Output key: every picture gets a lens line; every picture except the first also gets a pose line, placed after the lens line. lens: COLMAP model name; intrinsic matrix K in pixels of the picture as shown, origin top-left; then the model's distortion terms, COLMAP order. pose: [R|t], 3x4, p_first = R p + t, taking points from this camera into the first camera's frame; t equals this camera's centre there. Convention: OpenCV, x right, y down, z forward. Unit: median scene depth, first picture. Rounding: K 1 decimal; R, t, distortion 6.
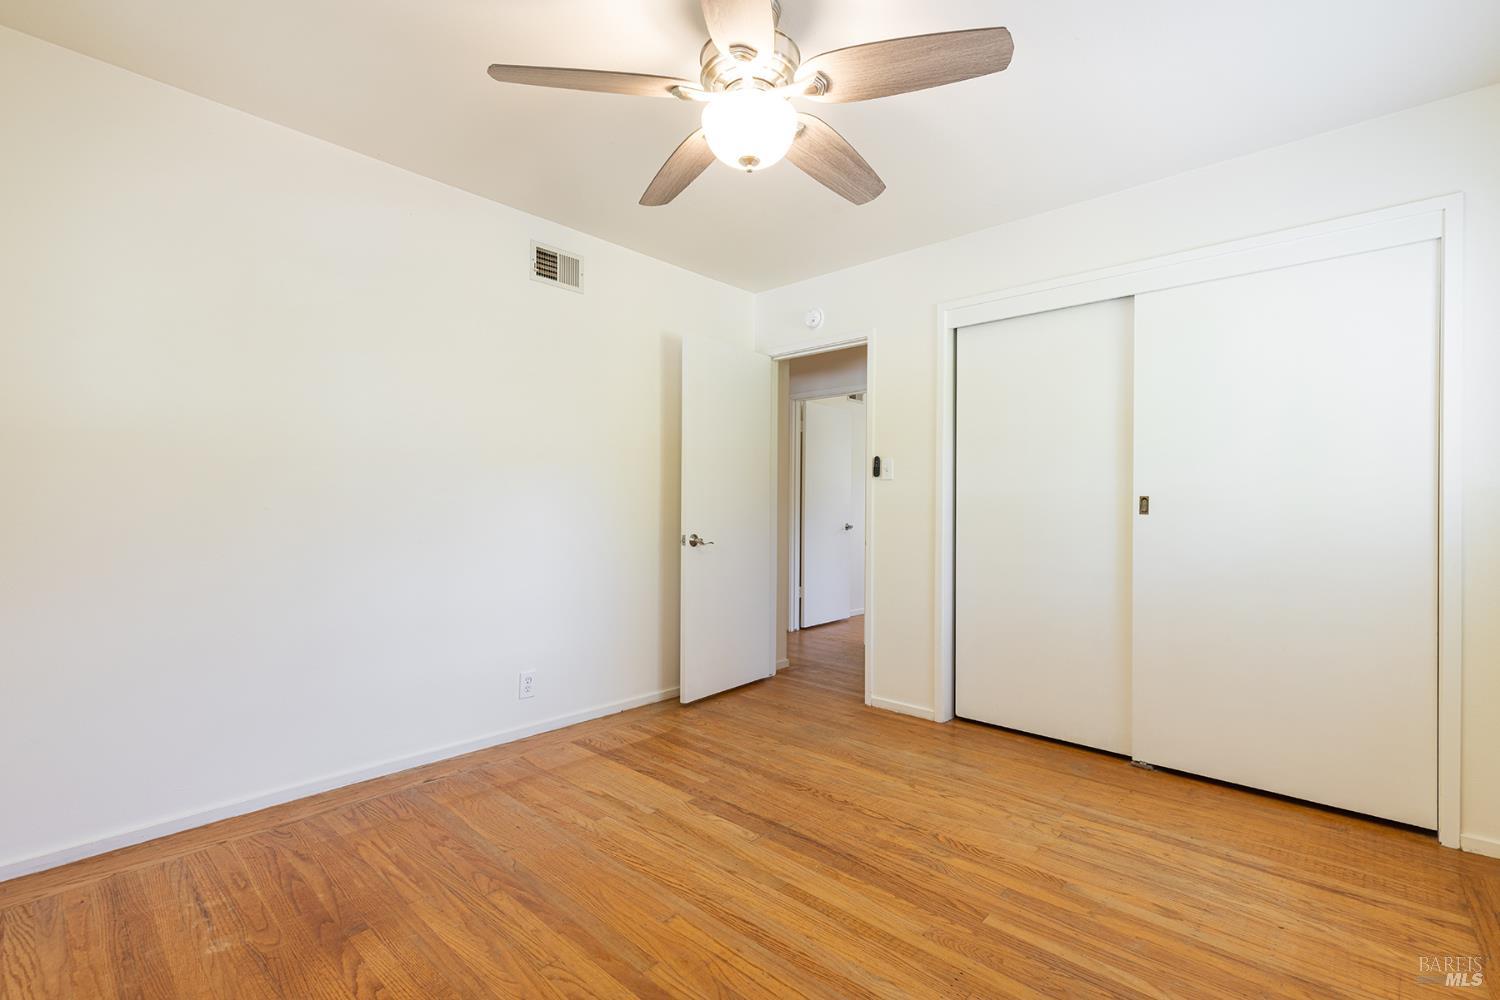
lens RADIAL K [[674.2, 0, 751.0], [0, 674.2, 509.2], [0, 0, 1]] dist [0.007418, 0.000058]
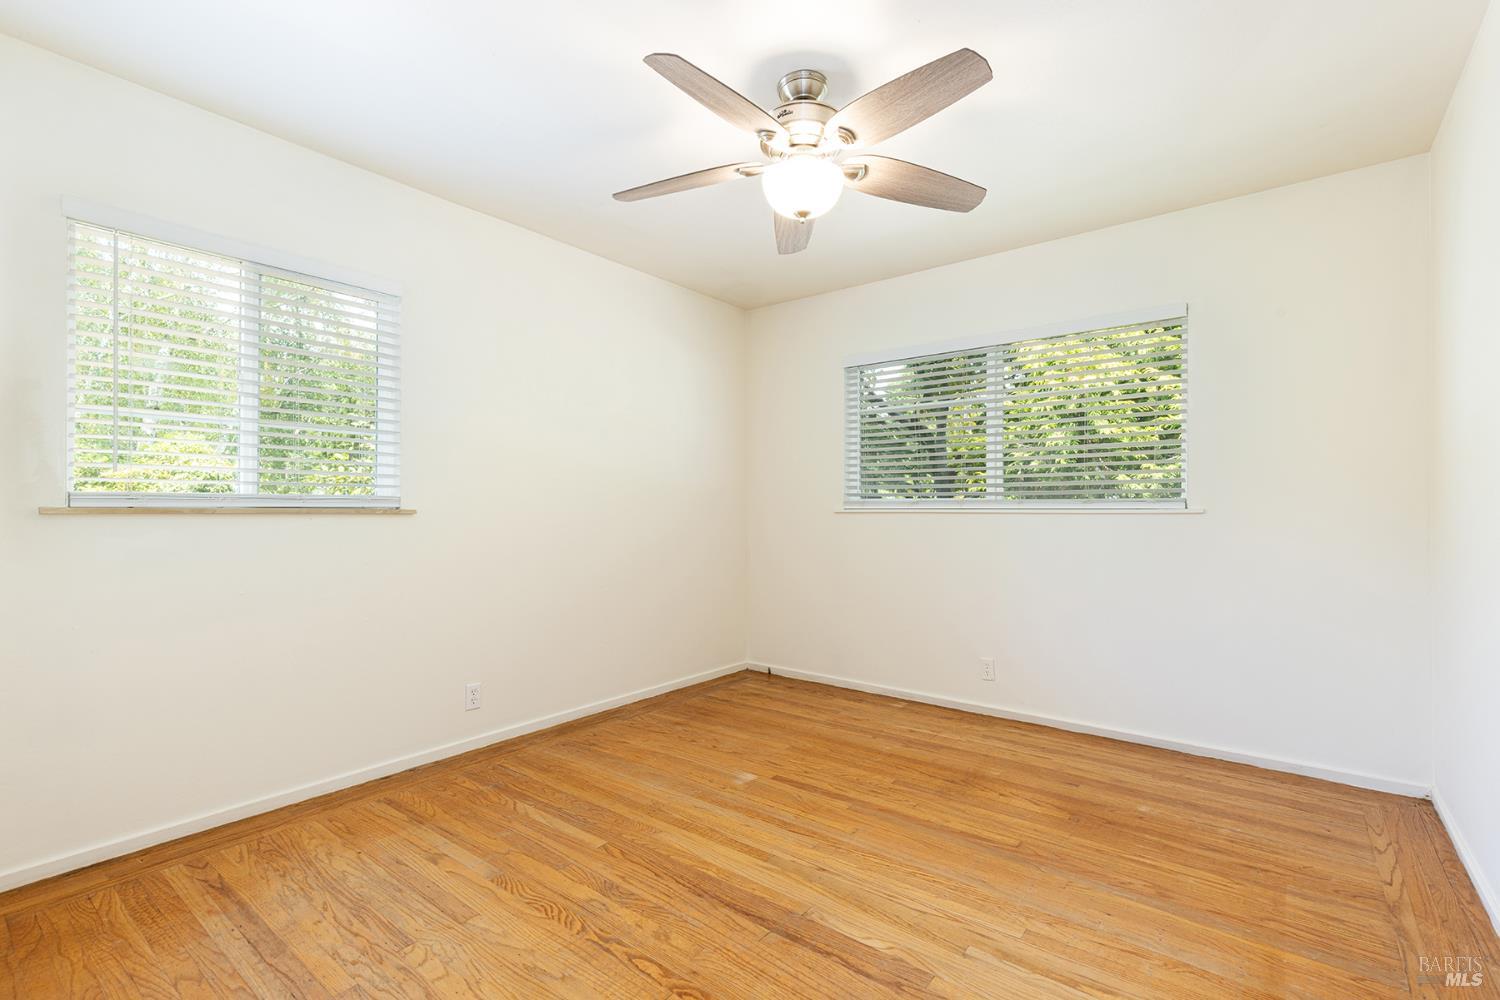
lens RADIAL K [[674.2, 0, 749.8], [0, 674.2, 504.3], [0, 0, 1]] dist [0.007418, 0.000058]
pose [[-0.997304, -0.008236, -0.072914, 0.148646], [-0.008036, 0.999963, -0.003027, -0.007916], [0.072936, -0.002433, -0.997334, 1.891469]]
